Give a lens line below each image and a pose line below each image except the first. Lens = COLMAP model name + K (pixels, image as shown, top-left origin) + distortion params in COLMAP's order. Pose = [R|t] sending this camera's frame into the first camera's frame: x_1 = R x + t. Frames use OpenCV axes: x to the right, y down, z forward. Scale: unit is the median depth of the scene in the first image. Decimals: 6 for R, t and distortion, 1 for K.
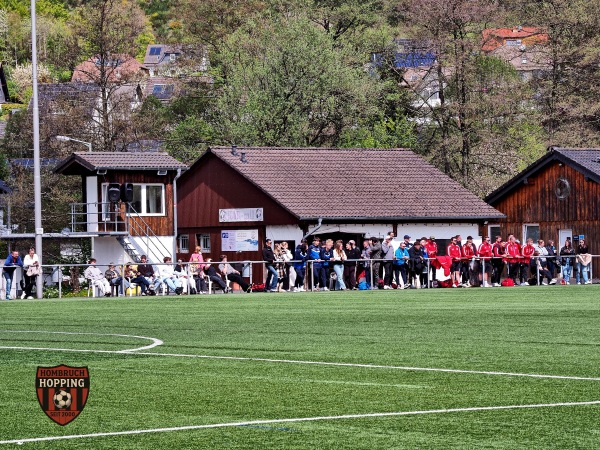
lens RADIAL K [[2302.6, 0, 300.3], [0, 2302.6, 223.9], [0, 0, 1]] dist [0.244056, 0.000000]
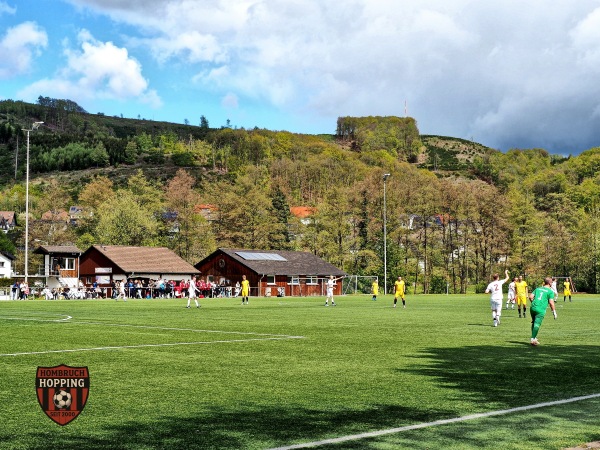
lens RADIAL K [[2302.6, 0, 303.0], [0, 2302.6, 225.2], [0, 0, 1]] dist [0.244056, 0.000000]
pose [[0.982532, 0.026103, 0.184252, -0.295781], [-0.018921, 0.998995, -0.040631, 0.048917], [-0.185127, 0.036435, 0.982039, -1.702762]]
